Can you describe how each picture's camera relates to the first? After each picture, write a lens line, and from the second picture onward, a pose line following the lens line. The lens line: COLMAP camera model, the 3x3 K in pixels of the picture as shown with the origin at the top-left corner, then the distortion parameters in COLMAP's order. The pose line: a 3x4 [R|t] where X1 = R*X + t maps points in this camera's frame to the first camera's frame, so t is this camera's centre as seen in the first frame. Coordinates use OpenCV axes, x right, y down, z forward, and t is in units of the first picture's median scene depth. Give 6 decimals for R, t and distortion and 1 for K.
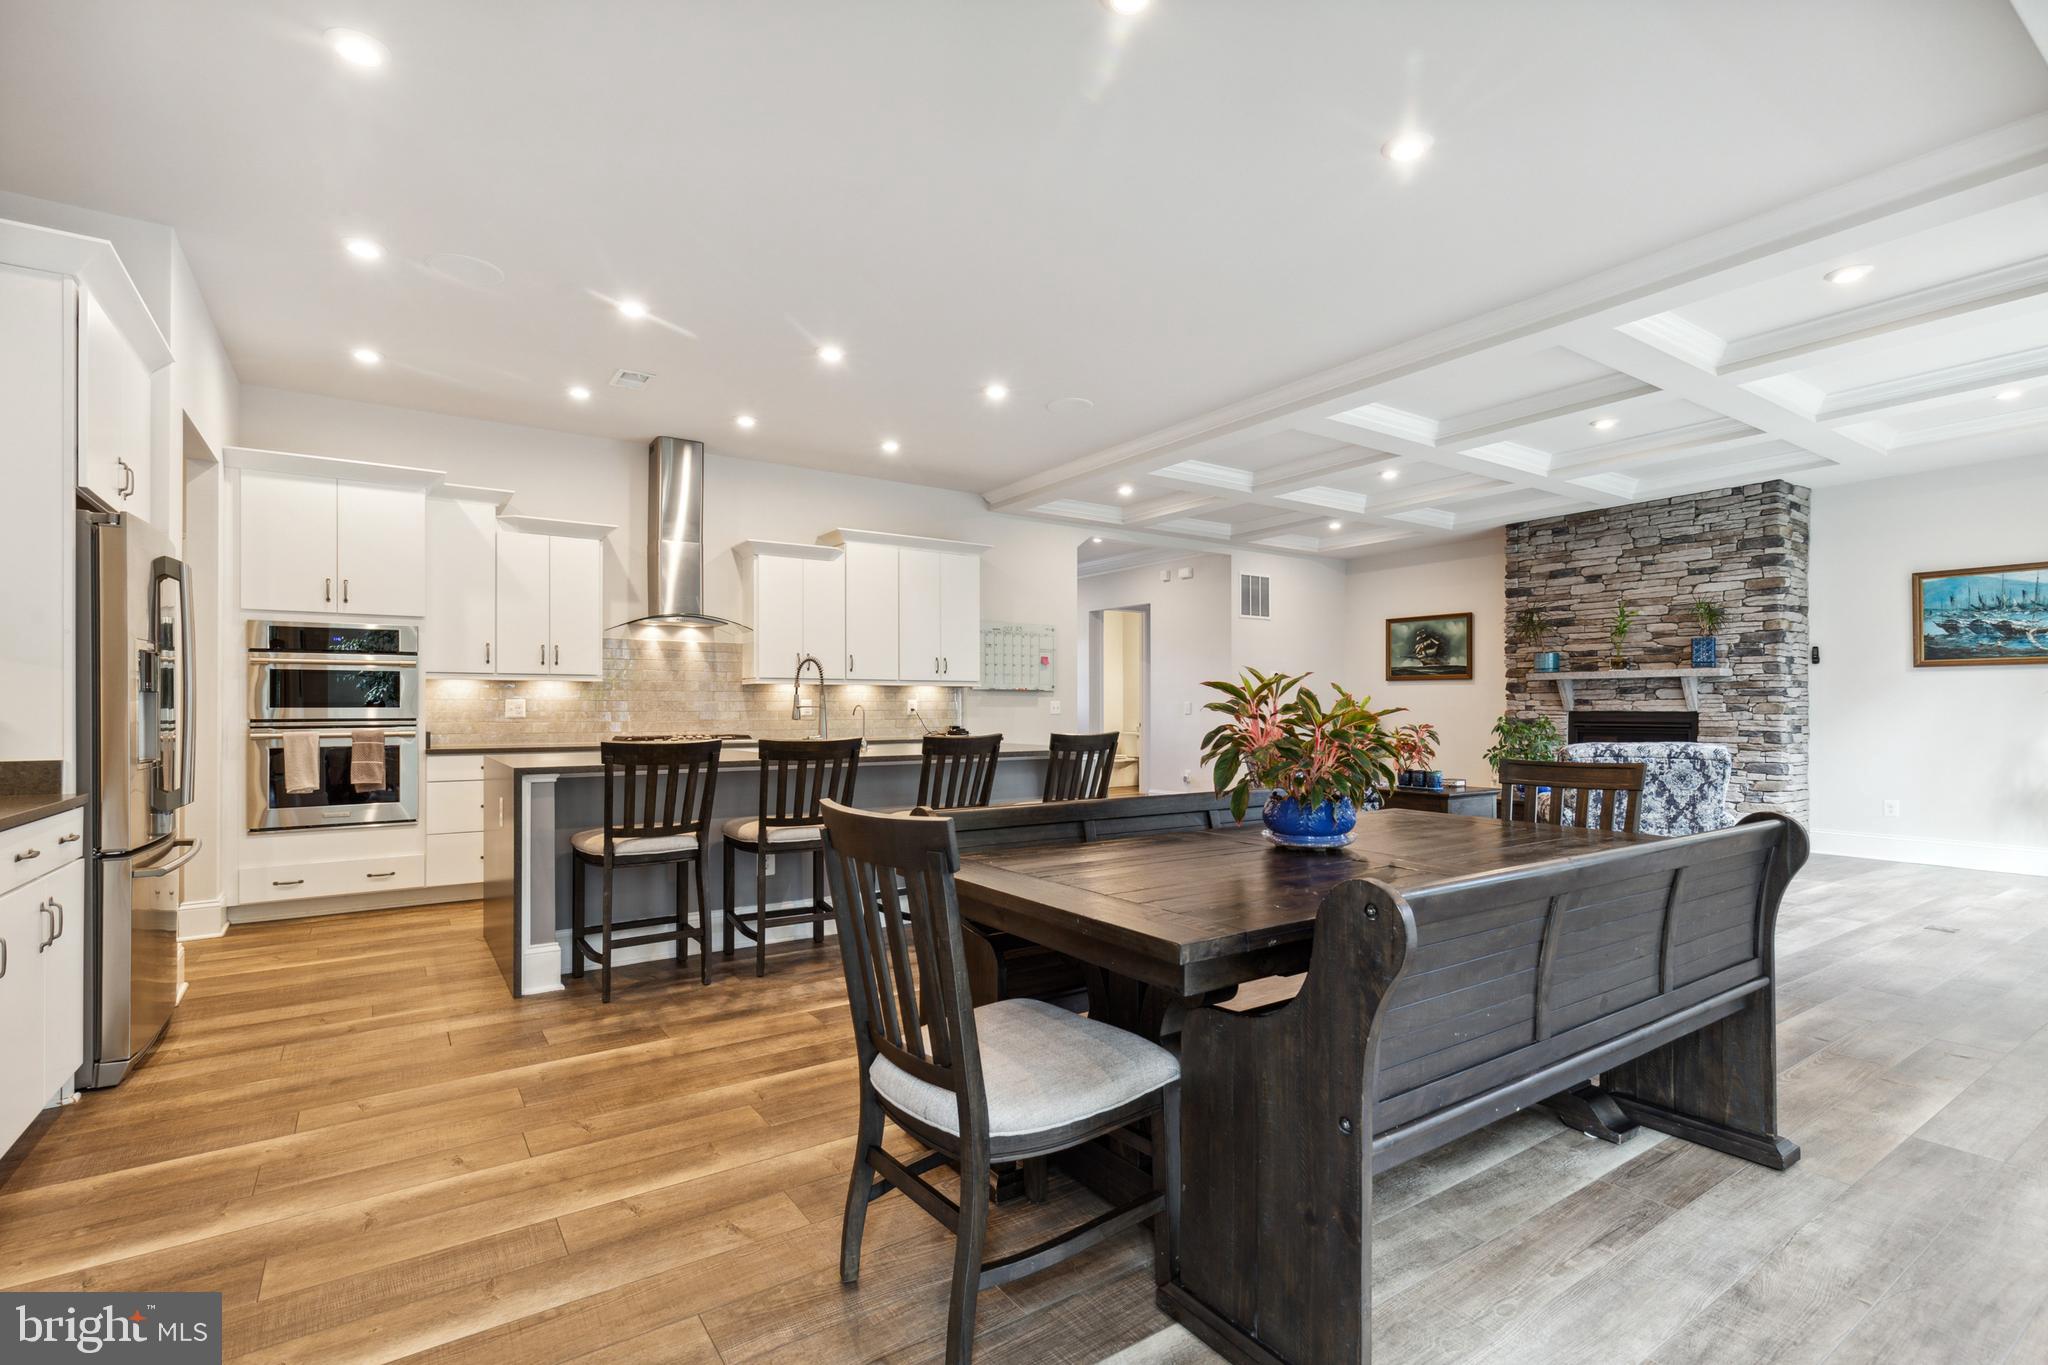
lens RADIAL K [[951.4, 0, 1029.6], [0, 951.4, 701.3], [0, 0, 1]] dist [0.003224, 0.000337]
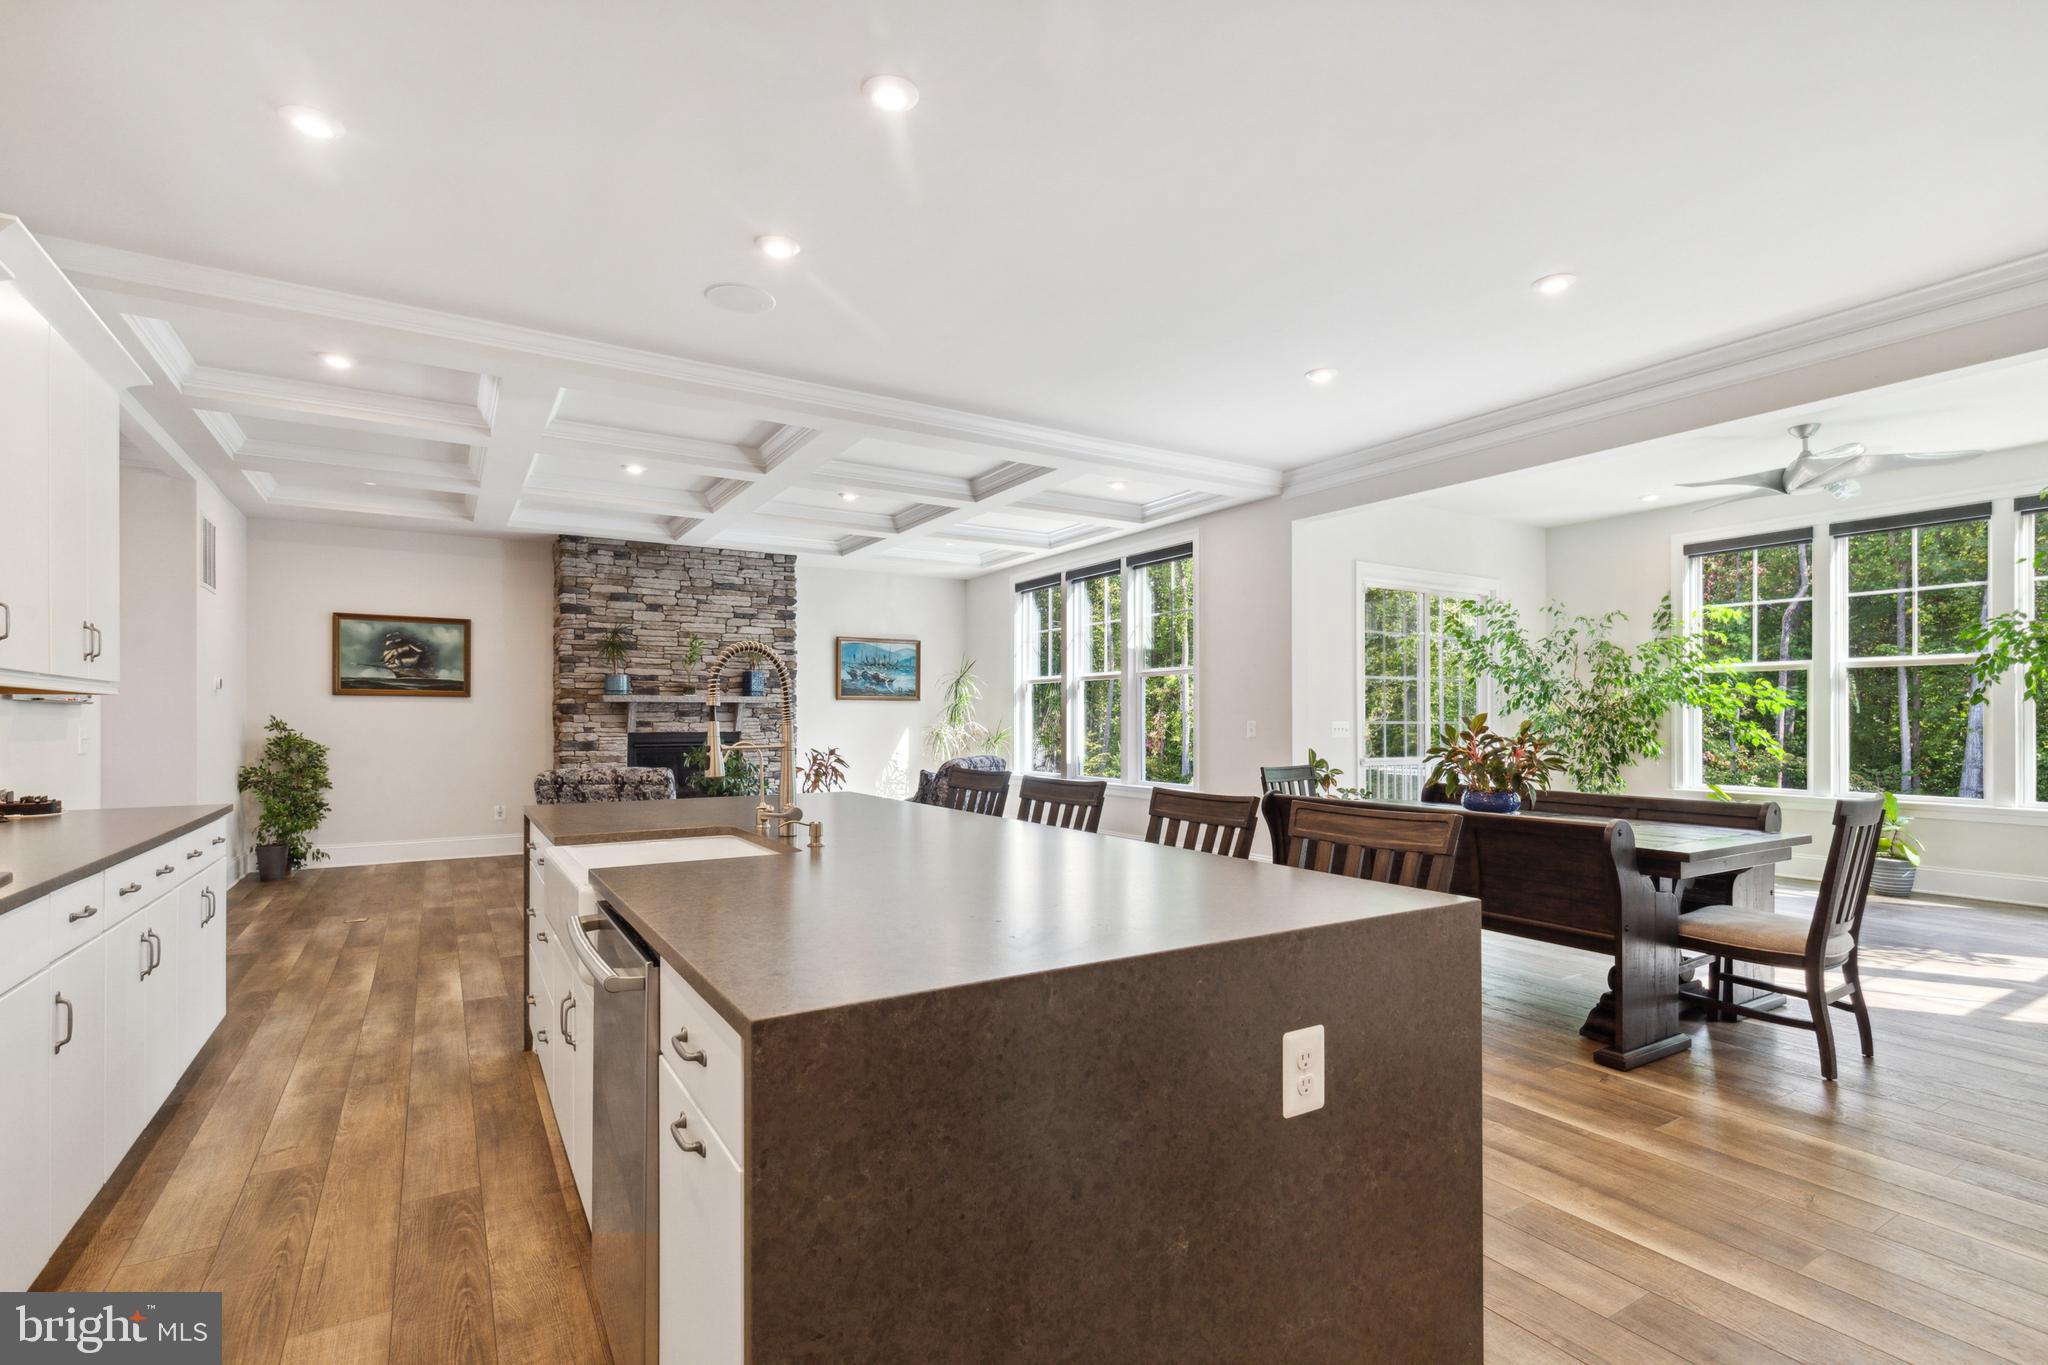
lens RADIAL K [[954.9, 0, 1026.2], [0, 954.9, 716.0], [0, 0, 1]] dist [0.007026, -0.000737]
pose [[0.047505, 0.004751, 0.998860, -0.490624], [-0.004776, 0.999978, -0.004530, -0.005694], [-0.998860, -0.004555, 0.047526, 0.586546]]
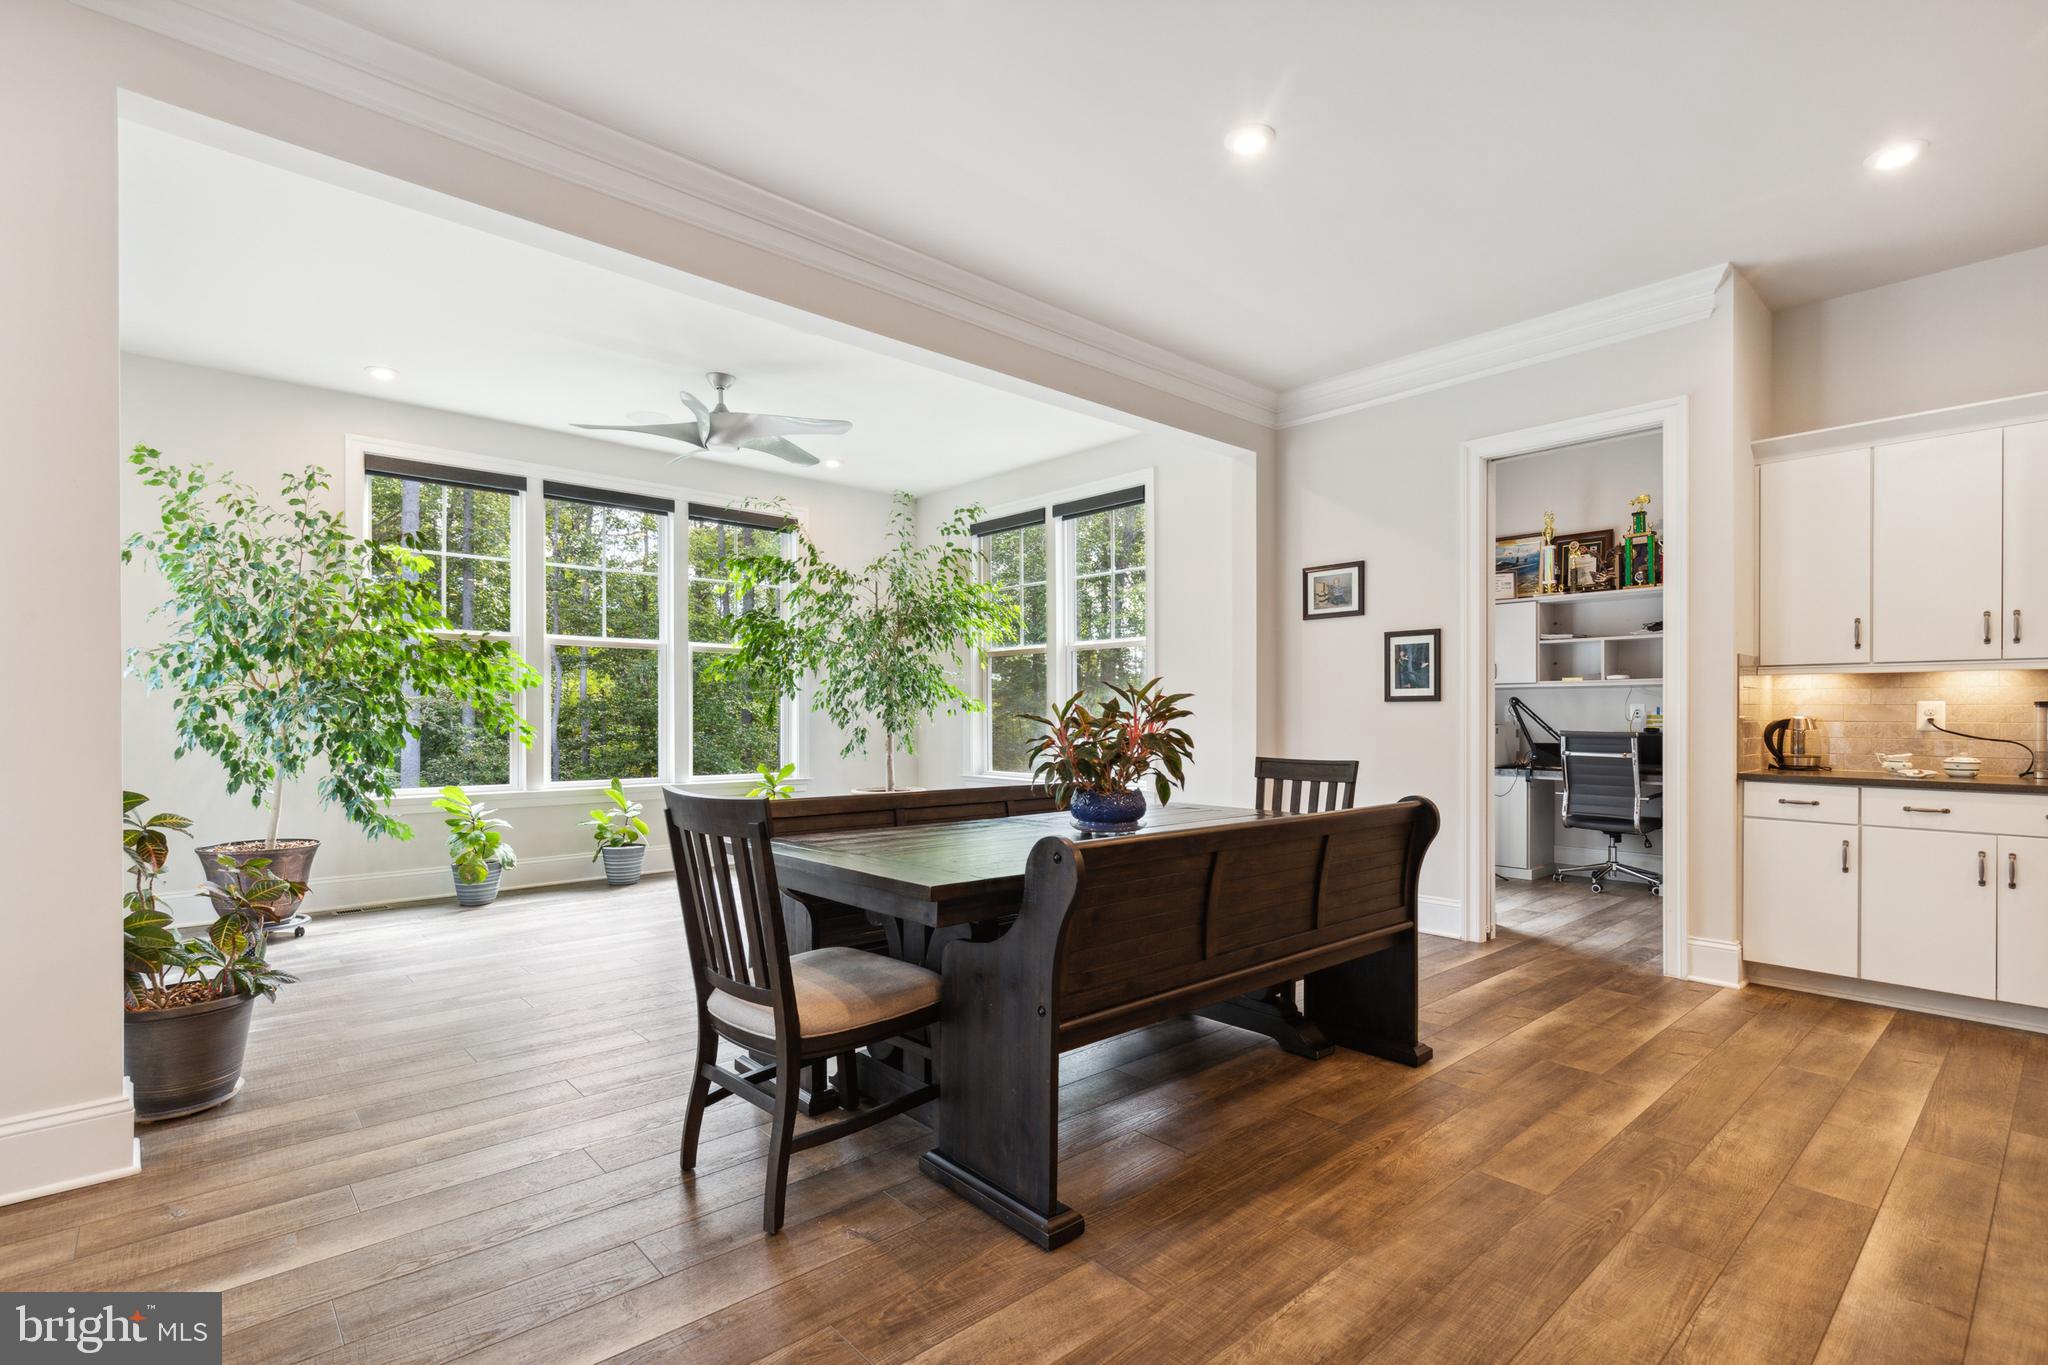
lens RADIAL K [[954.9, 0, 1026.2], [0, 954.9, 716.0], [0, 0, 1]] dist [0.007026, -0.000737]
pose [[-0.991681, -0.001158, -0.128716, 0.181213], [-0.000491, 0.999986, -0.005211, 0.006294], [0.128720, -0.005104, -0.991668, 0.721496]]
